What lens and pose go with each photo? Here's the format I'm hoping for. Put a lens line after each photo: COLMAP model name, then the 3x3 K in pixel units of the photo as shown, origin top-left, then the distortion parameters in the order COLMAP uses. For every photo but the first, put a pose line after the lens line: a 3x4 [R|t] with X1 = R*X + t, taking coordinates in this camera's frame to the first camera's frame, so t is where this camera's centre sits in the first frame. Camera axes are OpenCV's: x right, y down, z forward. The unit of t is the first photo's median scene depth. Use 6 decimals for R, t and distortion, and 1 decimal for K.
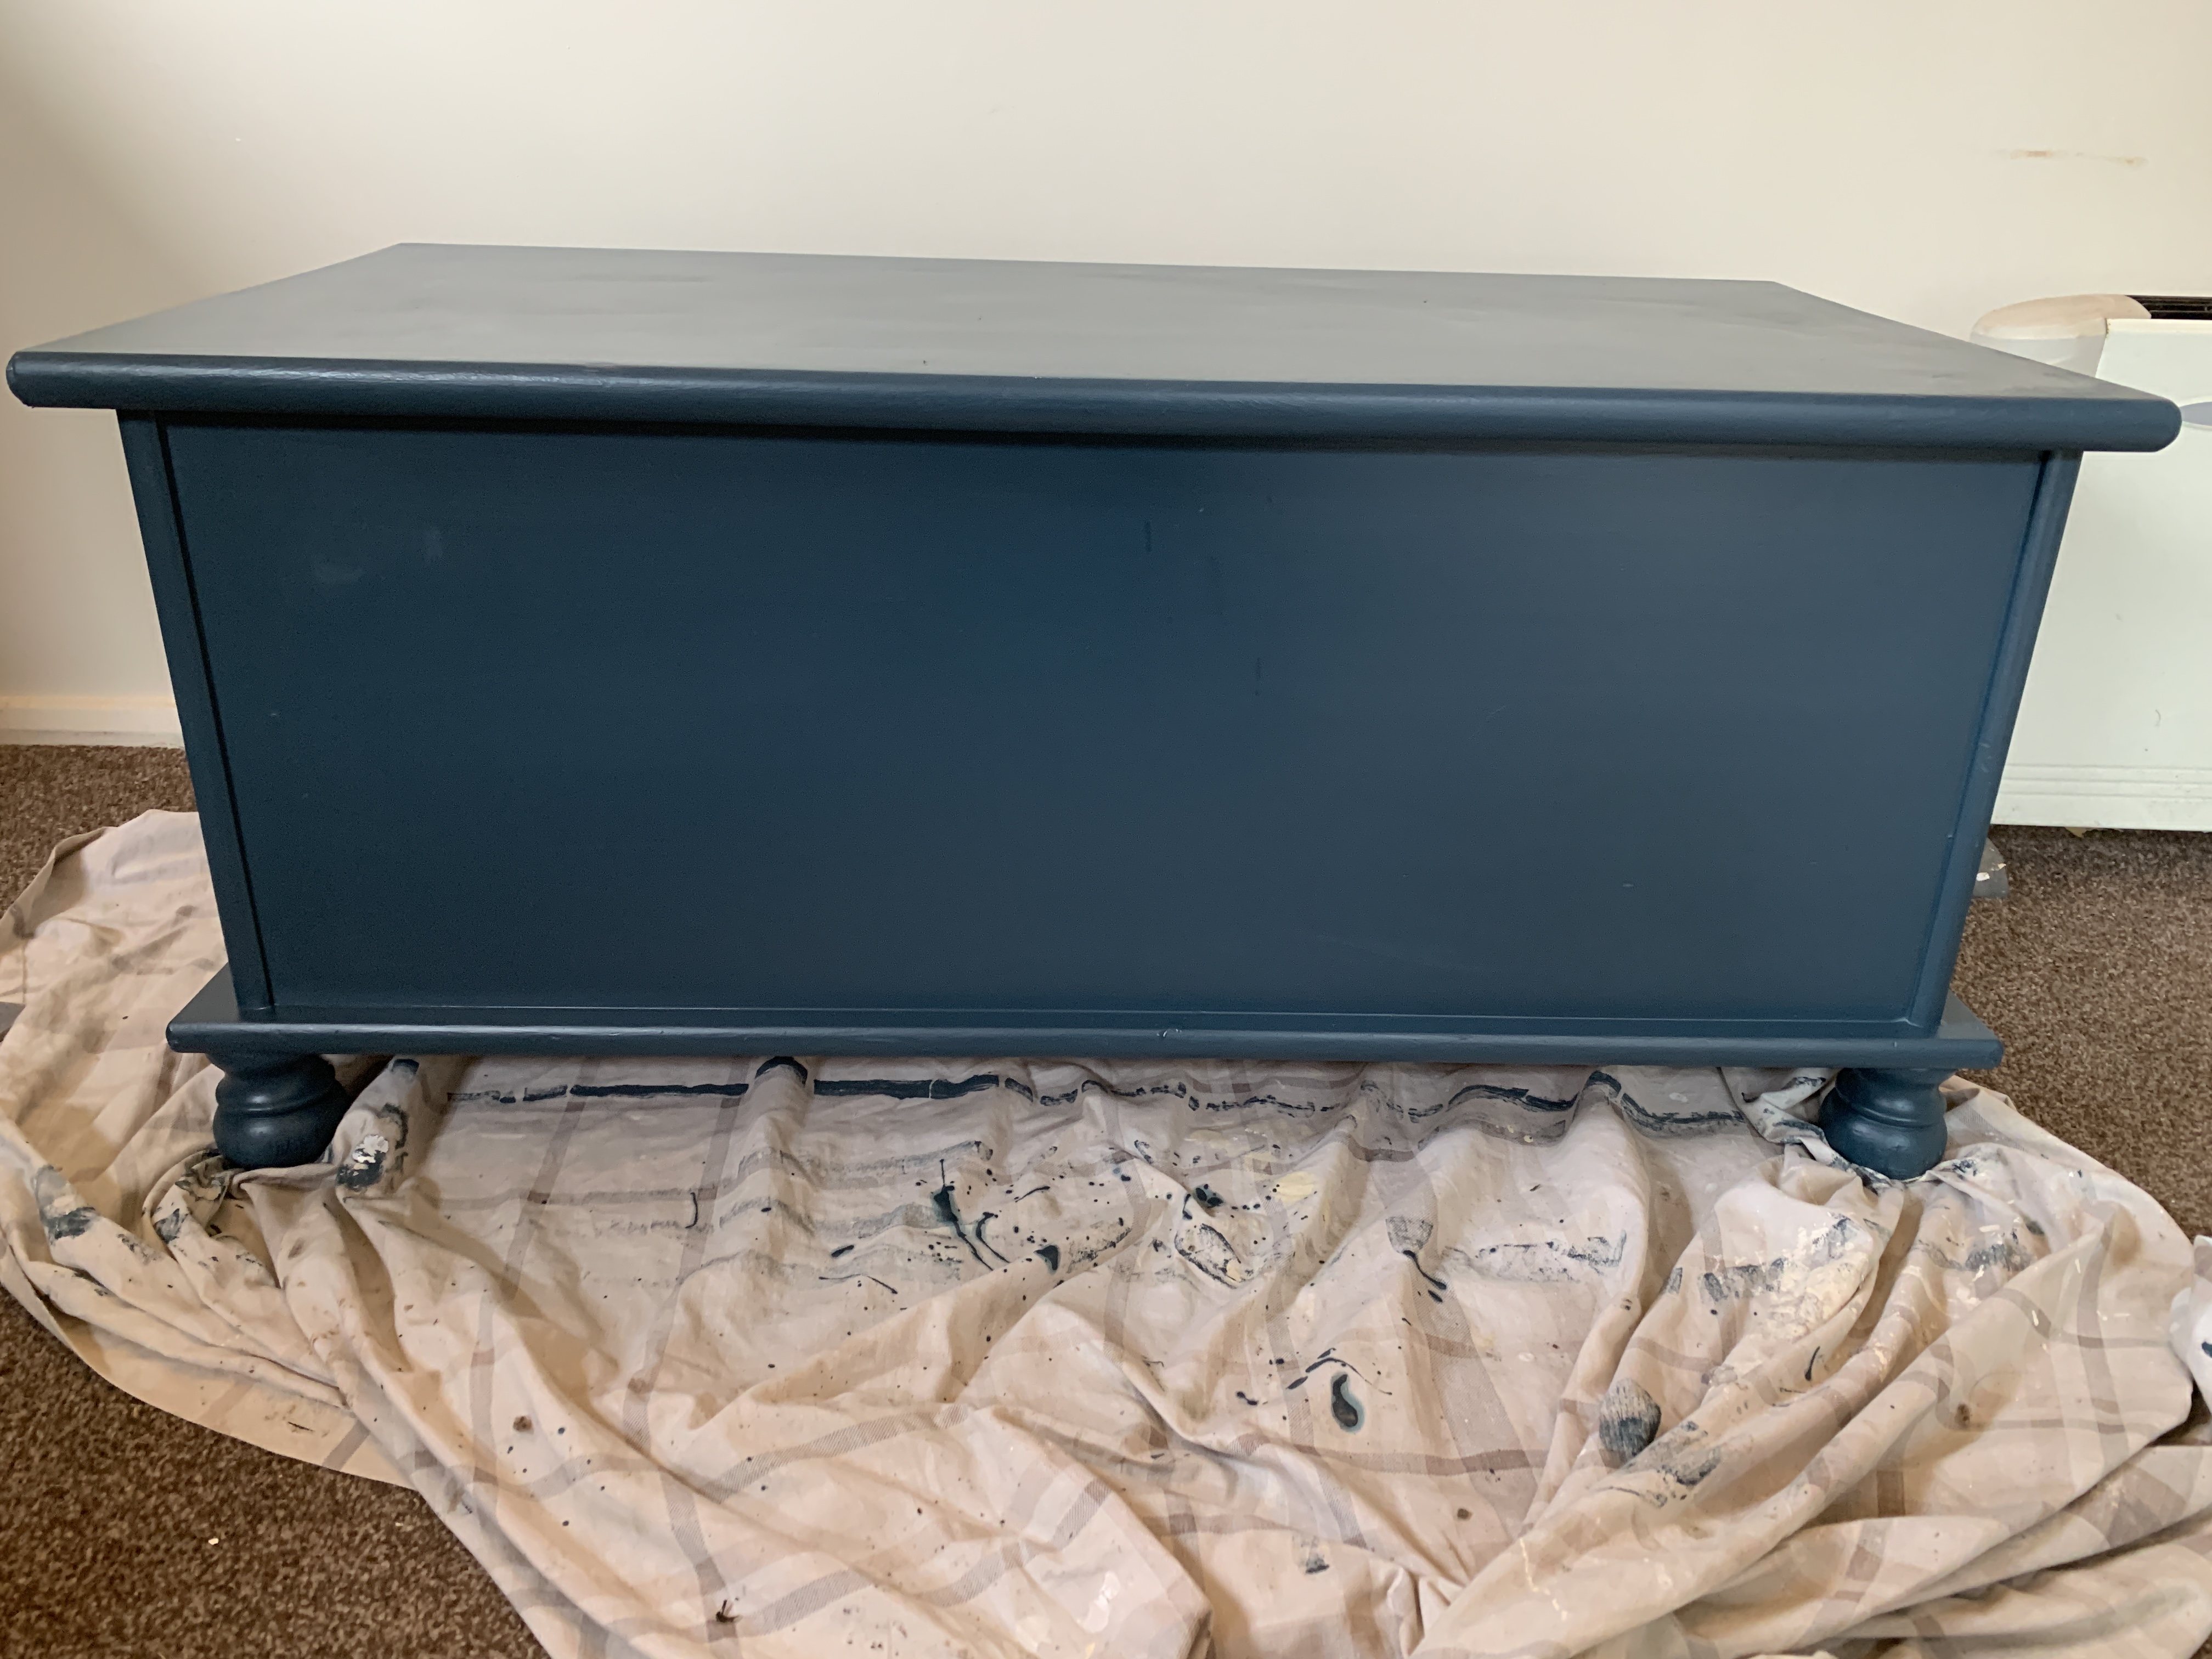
lens RADIAL K [[1732.1, 0, 1102.3], [0, 1732.1, 837.1], [0, 0, 1]] dist [0.008746, -0.004111]
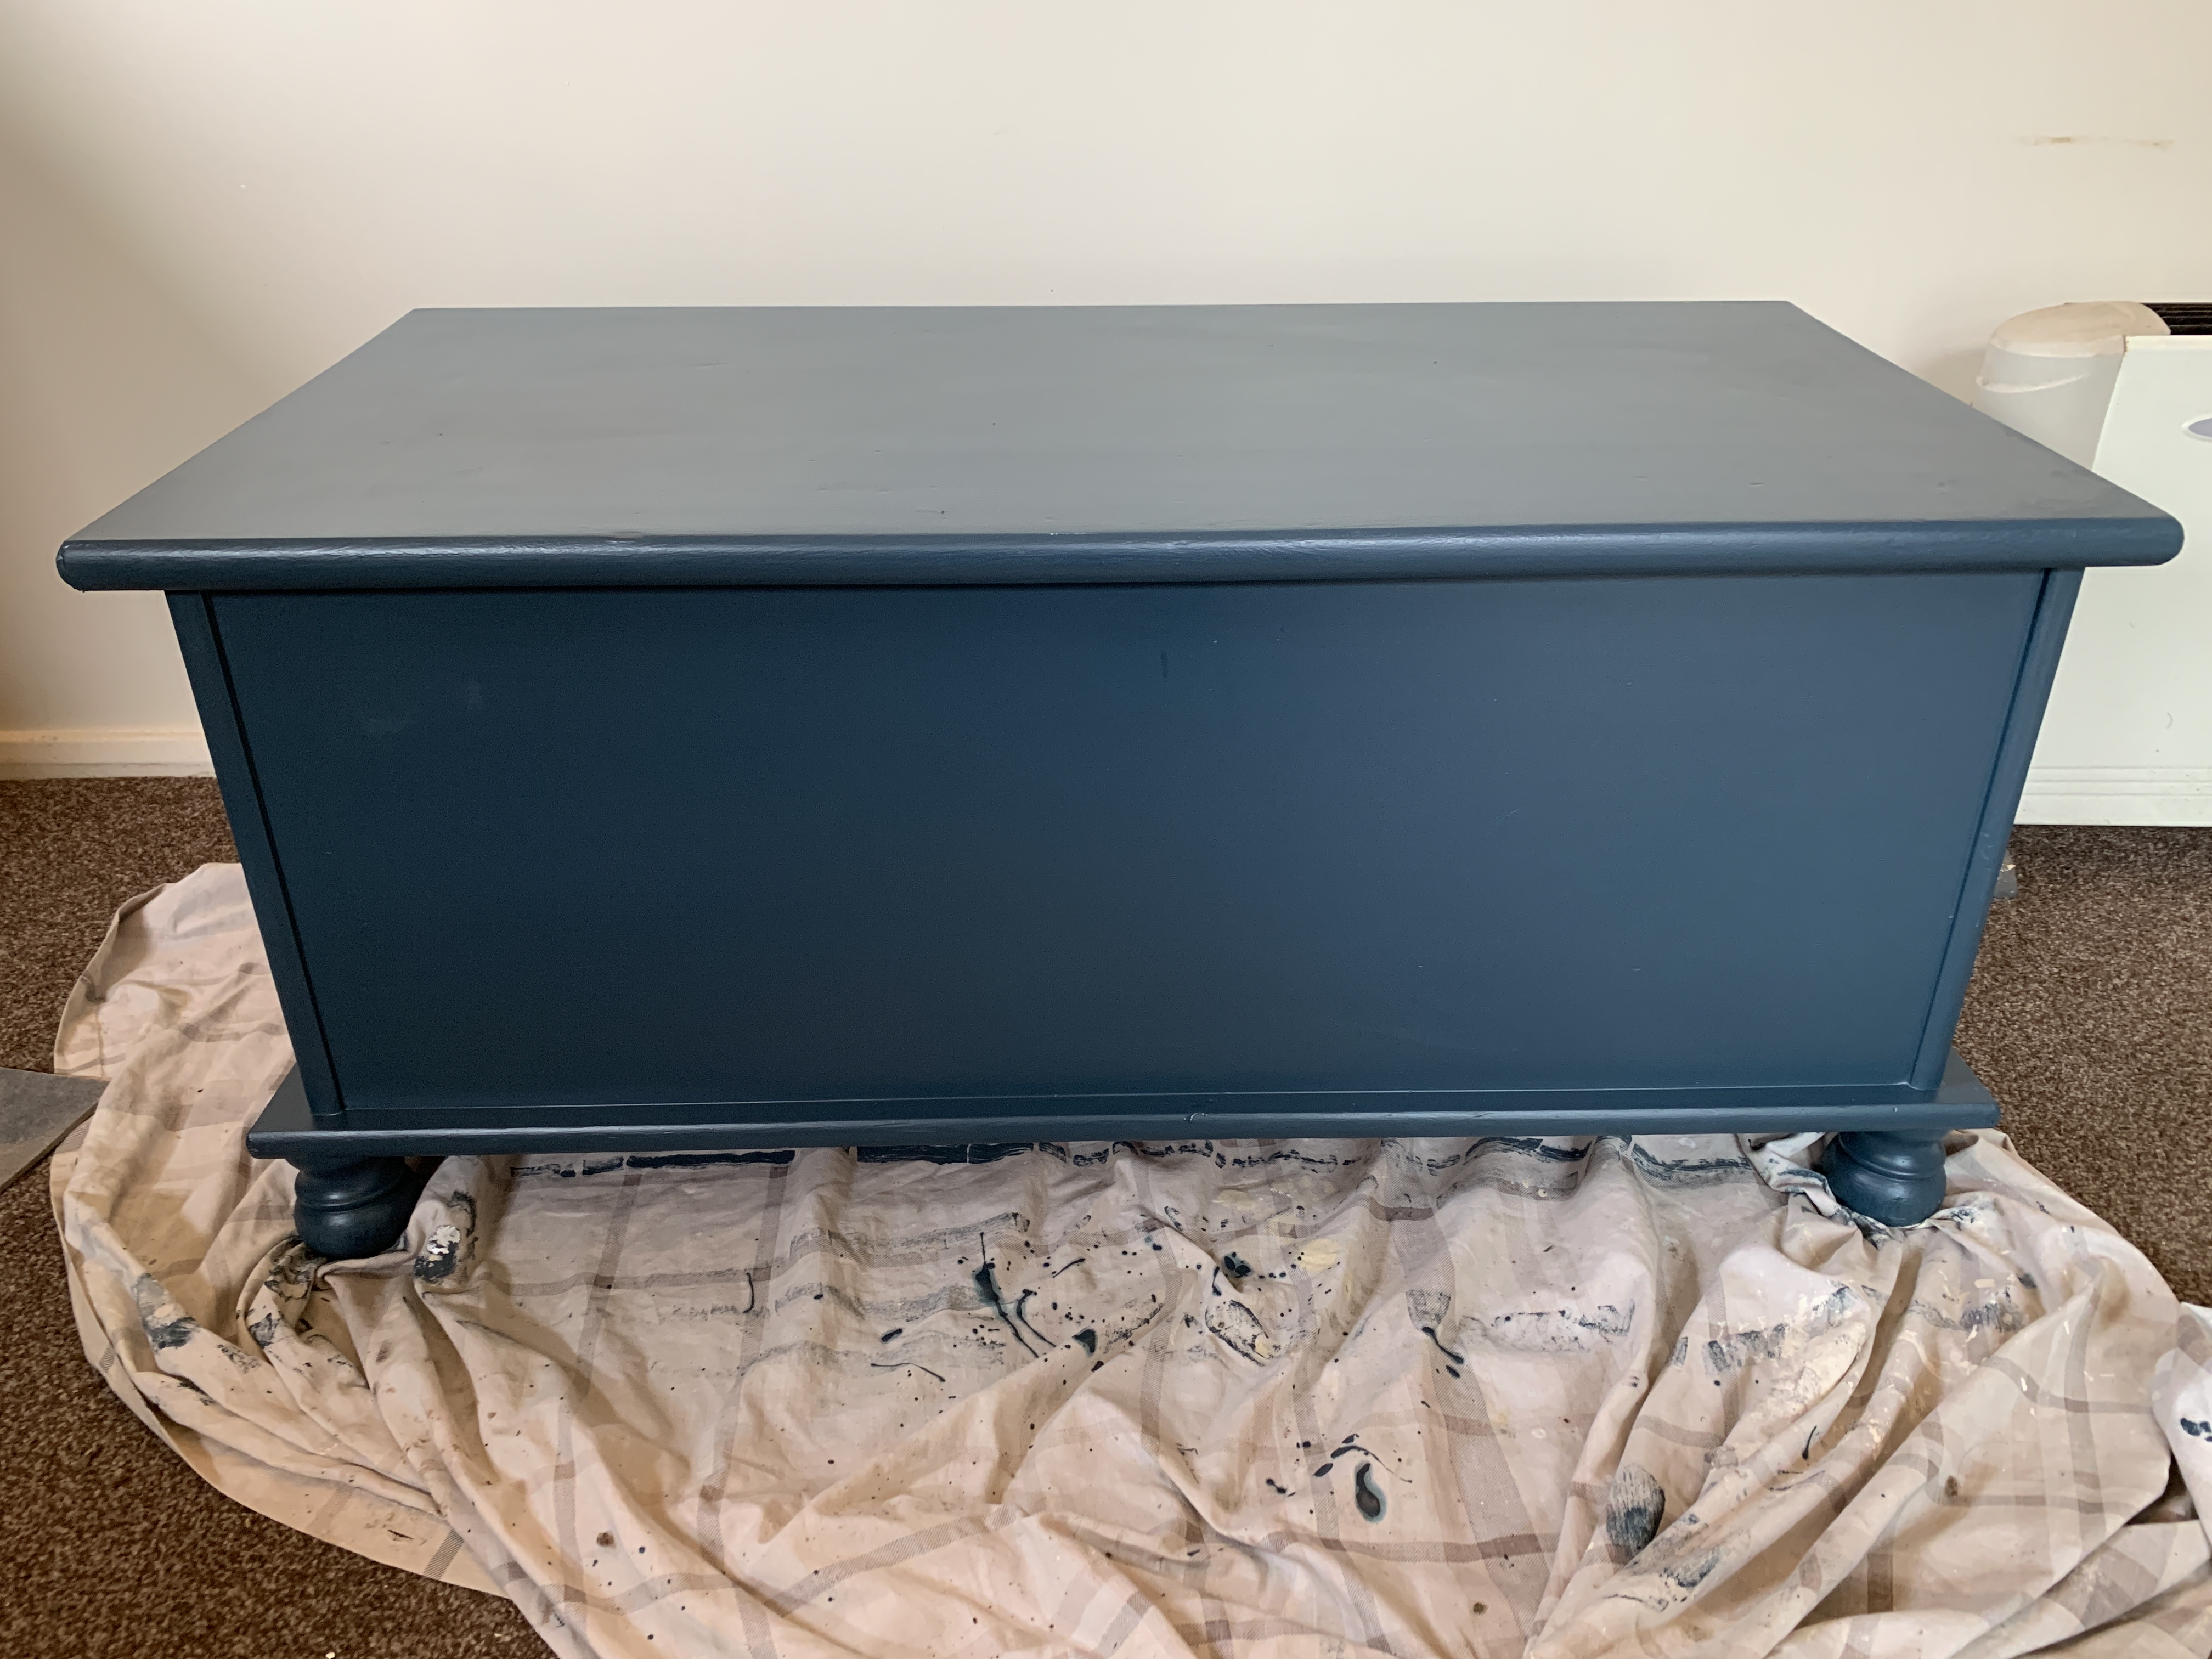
lens RADIAL K [[1732.1, 0, 1094.9], [0, 1732.1, 832.4], [0, 0, 1]] dist [0.008746, -0.004111]
pose [[0.999507, -0.025553, -0.018263, 0.001511], [0.027021, 0.995997, 0.085207, -0.154337], [0.016013, -0.085658, 0.996196, -0.028774]]
